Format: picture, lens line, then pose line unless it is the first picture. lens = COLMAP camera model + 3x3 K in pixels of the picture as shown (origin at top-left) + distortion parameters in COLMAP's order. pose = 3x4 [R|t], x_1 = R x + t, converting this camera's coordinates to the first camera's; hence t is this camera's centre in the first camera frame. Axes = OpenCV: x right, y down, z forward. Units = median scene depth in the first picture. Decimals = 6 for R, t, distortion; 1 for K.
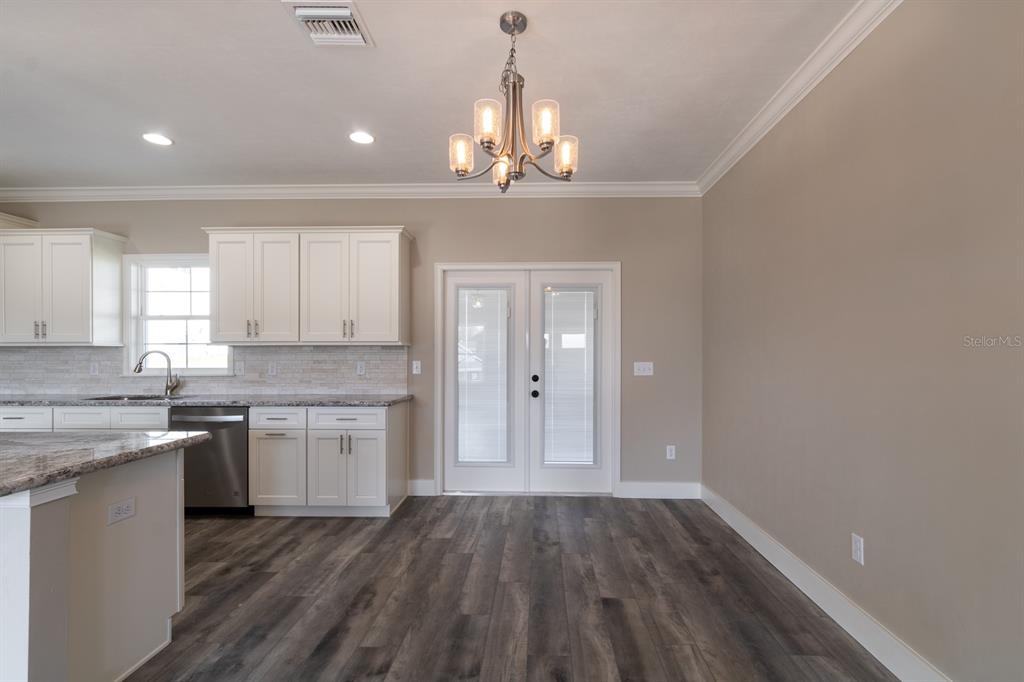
lens RADIAL K [[474.9, 0, 525.9], [0, 474.9, 354.5], [0, 0, 1]] dist [0.004547, -0.004621]
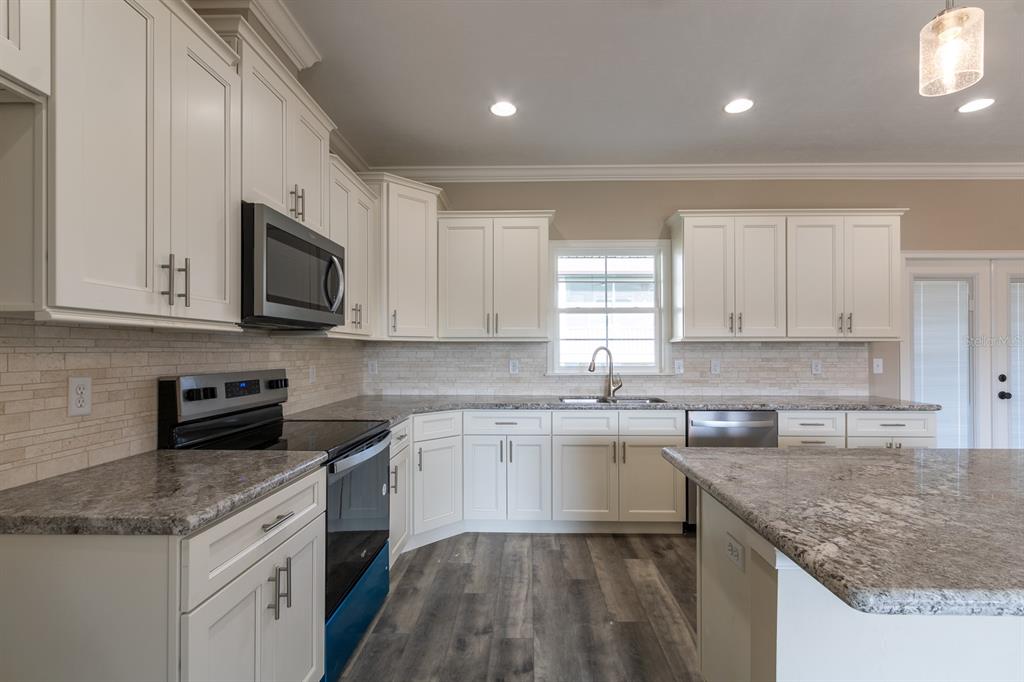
lens RADIAL K [[474.9, 0, 518.3], [0, 474.9, 354.6], [0, 0, 1]] dist [0.004547, -0.004621]
pose [[0.999997, 0.001946, 0.001544, -0.942011], [-0.001965, 0.999914, 0.012968, -0.005158], [-0.001518, -0.012971, 0.999915, 0.097540]]
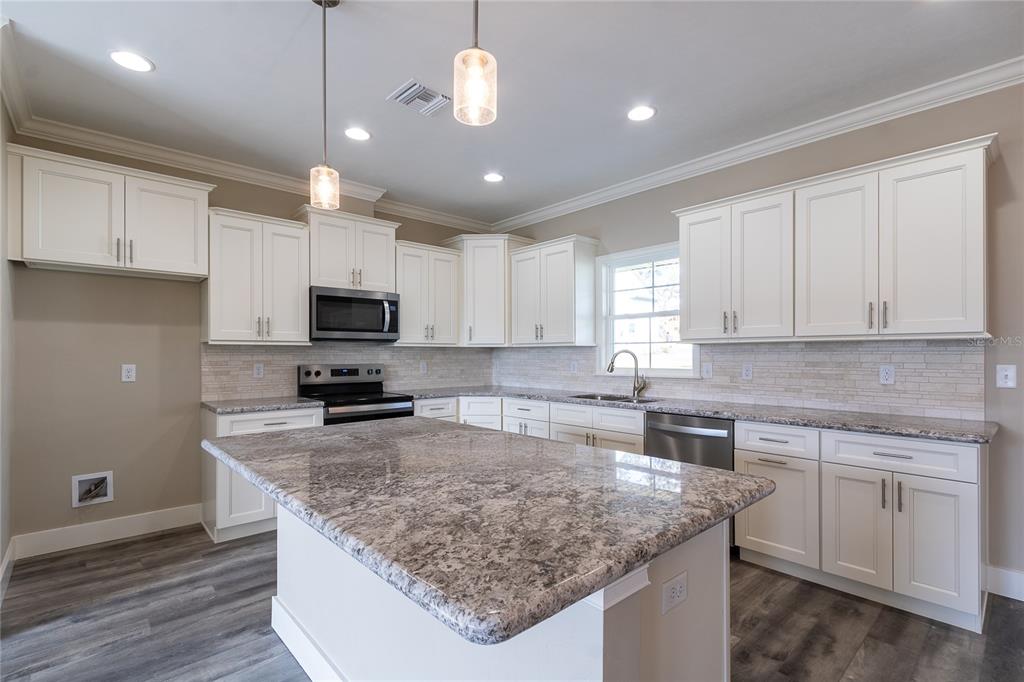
lens RADIAL K [[474.9, 0, 515.3], [0, 474.9, 352.8], [0, 0, 1]] dist [0.004547, -0.004621]
pose [[0.689789, -0.002133, -0.724007, -0.229745], [0.002712, 0.999996, -0.000363, -0.002979], [0.724005, -0.001713, 0.689792, 0.167264]]
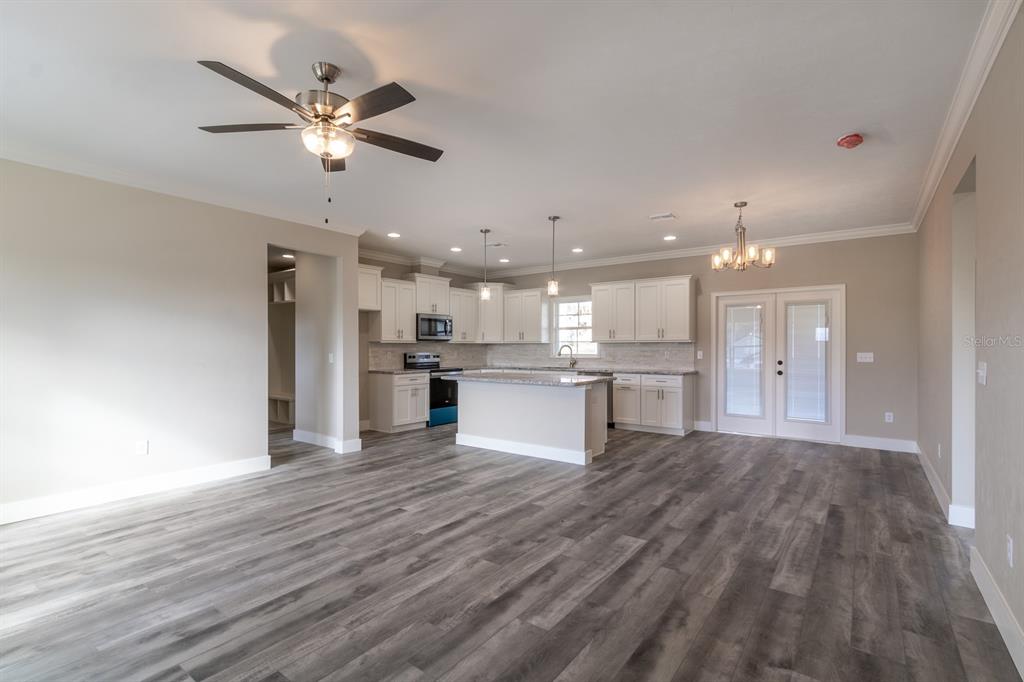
lens RADIAL K [[474.9, 0, 513.0], [0, 474.9, 346.7], [0, 0, 1]] dist [0.004547, -0.004621]
pose [[0.816552, -0.000070, -0.577272, 0.210865], [0.001334, 0.999998, 0.001766, -0.006474], [0.577271, -0.002213, 0.816550, -0.794942]]
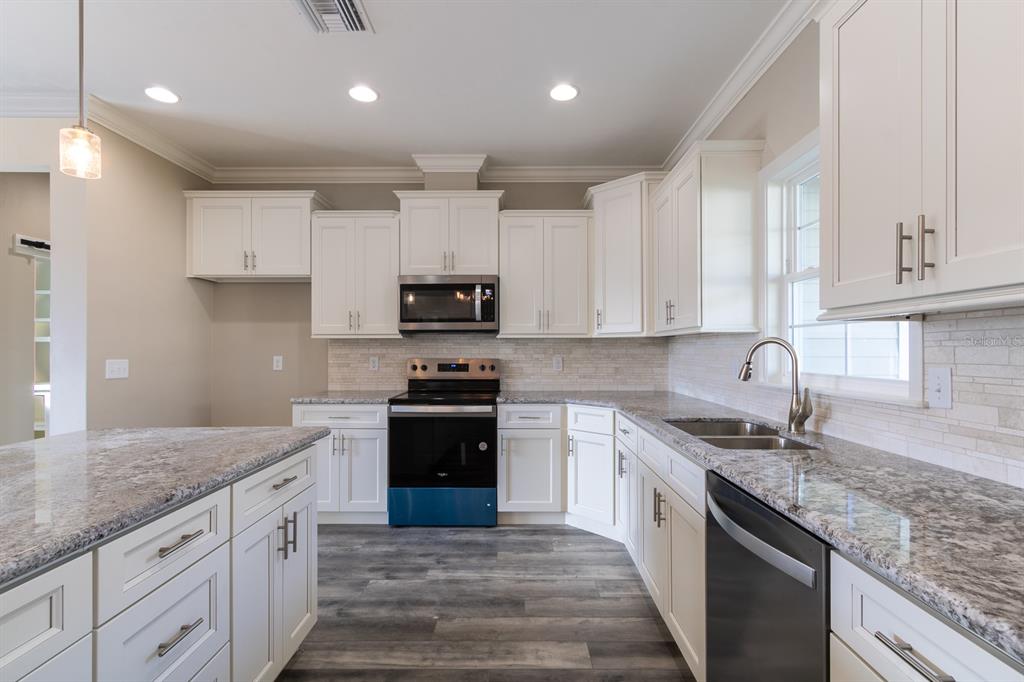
lens RADIAL K [[474.9, 0, 518.7], [0, 474.9, 352.7], [0, 0, 1]] dist [0.004547, -0.004621]
pose [[0.020322, 0.007892, -0.999762, -0.287832], [0.003766, 0.999961, 0.007970, 0.001970], [0.999786, -0.003927, 0.020291, 0.725443]]
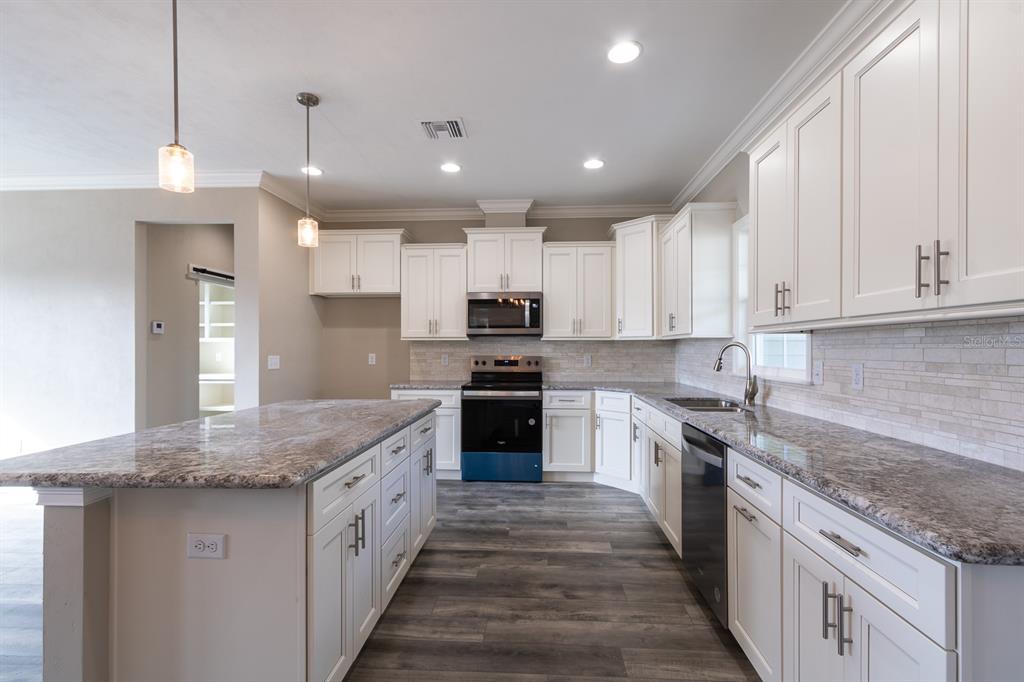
lens RADIAL K [[464.5, 0, 519.3], [0, 464.5, 351.1], [0, 0, 1]] dist [-0.000427, -0.001019]
pose [[-0.031818, 0.008130, -0.999461, -0.040256], [0.001867, 0.999966, 0.008075, -0.001318], [0.999492, -0.001609, -0.031832, 0.685455]]
